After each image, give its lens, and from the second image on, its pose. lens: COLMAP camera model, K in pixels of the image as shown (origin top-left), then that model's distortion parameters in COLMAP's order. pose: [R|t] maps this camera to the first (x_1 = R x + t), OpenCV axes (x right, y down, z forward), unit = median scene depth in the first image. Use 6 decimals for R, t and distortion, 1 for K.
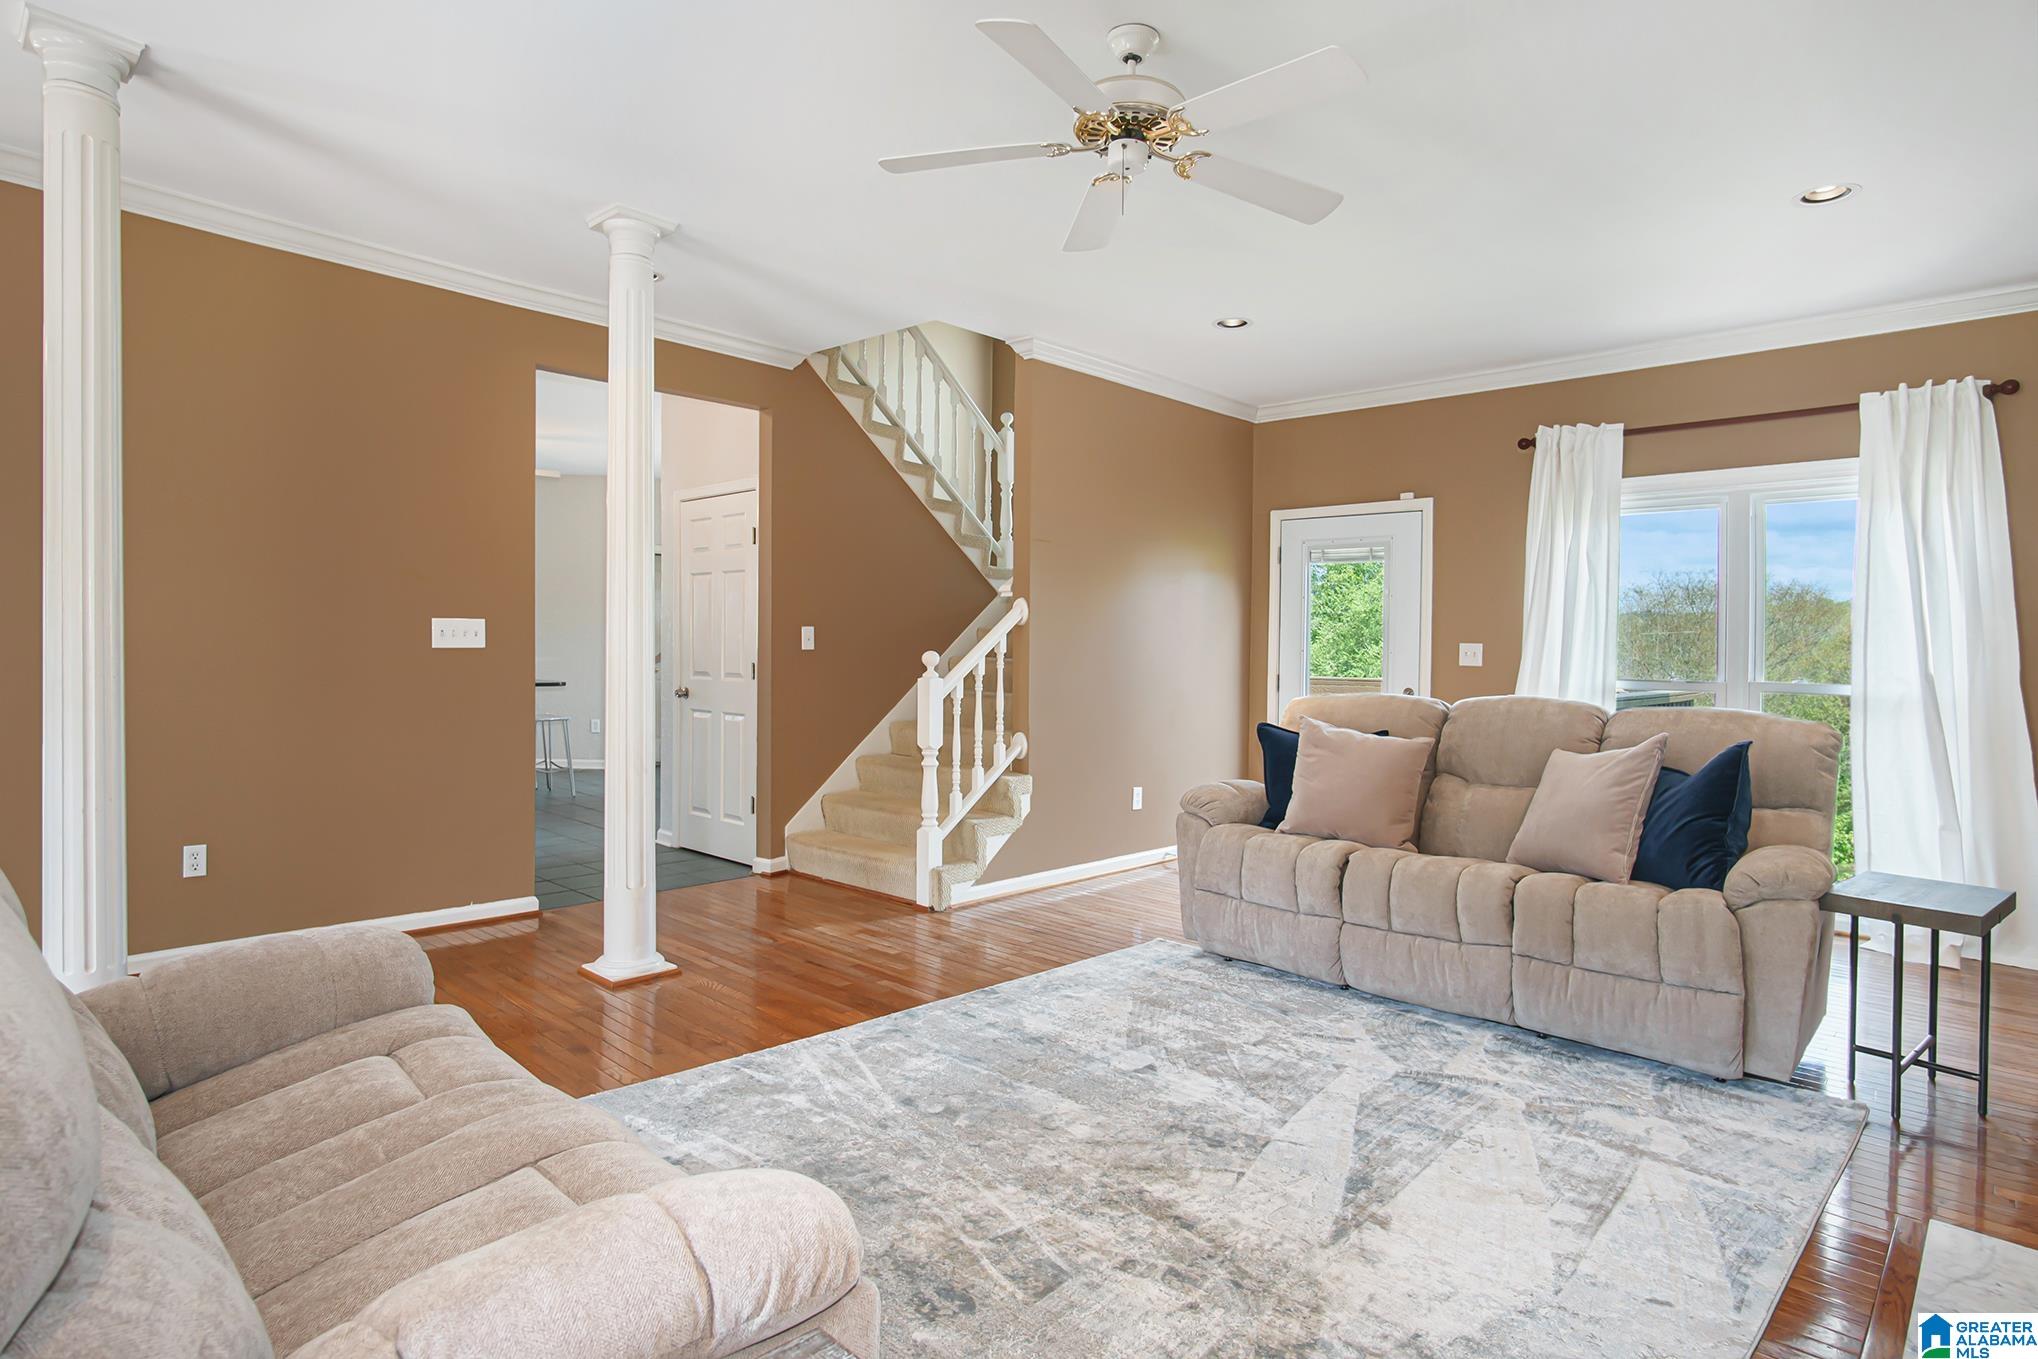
lens RADIAL K [[1099.2, 0, 1016.2], [0, 1099.2, 668.3], [0, 0, 1]] dist [-0.017636, 0.000527]
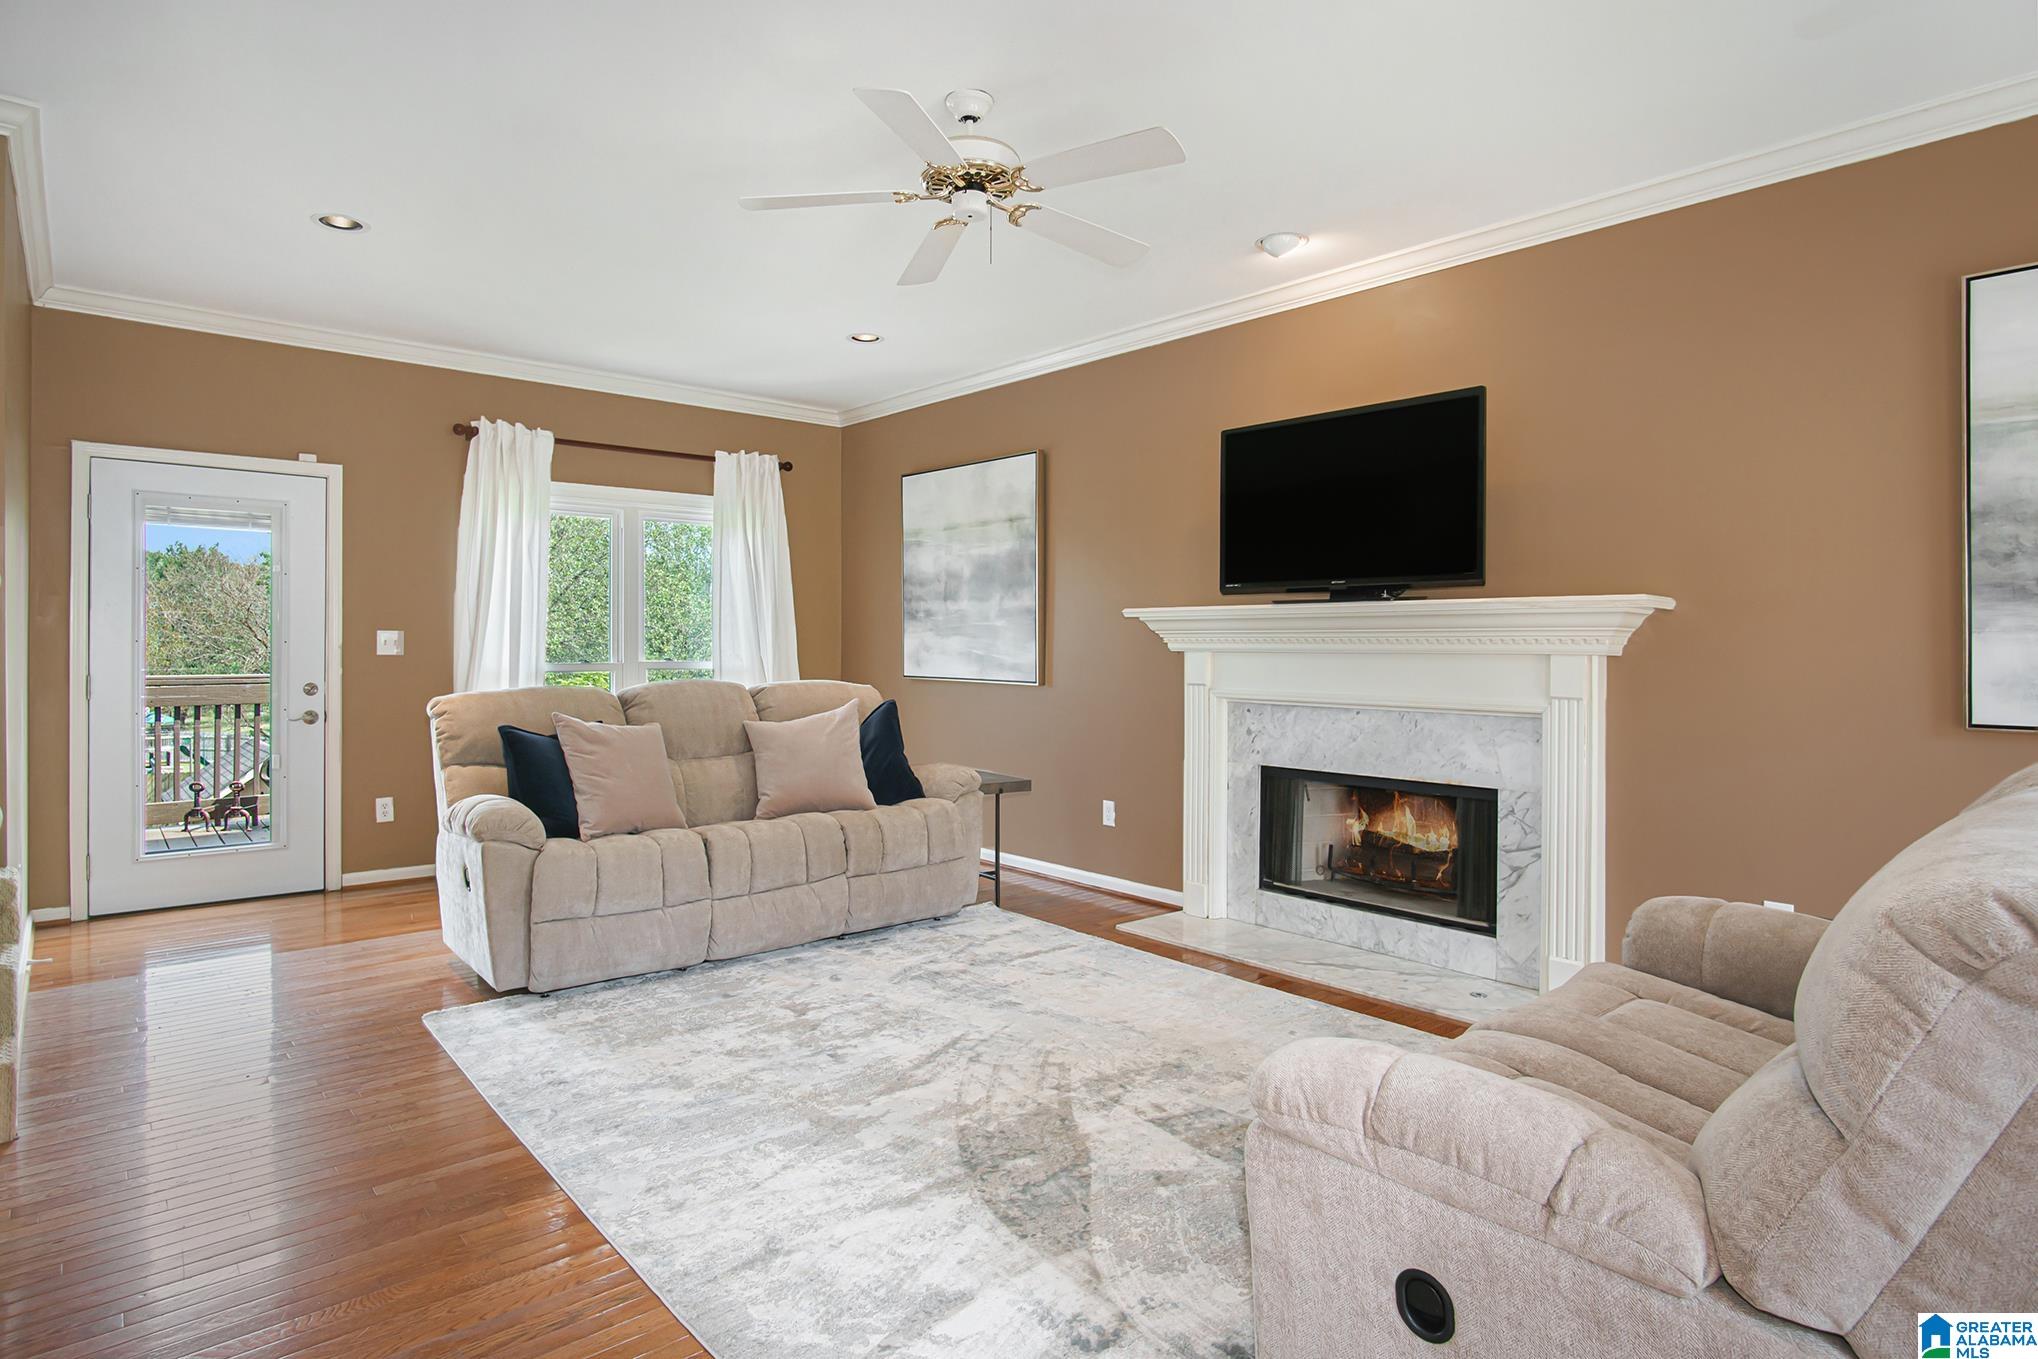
lens RADIAL K [[1099.2, 0, 1035.8], [0, 1099.2, 647.0], [0, 0, 1]] dist [-0.017636, 0.000527]
pose [[0.088157, -0.019305, 0.995919, -0.655422], [0.016460, 0.999704, 0.017922, -0.023735], [-0.995971, 0.014813, 0.088449, 0.539762]]
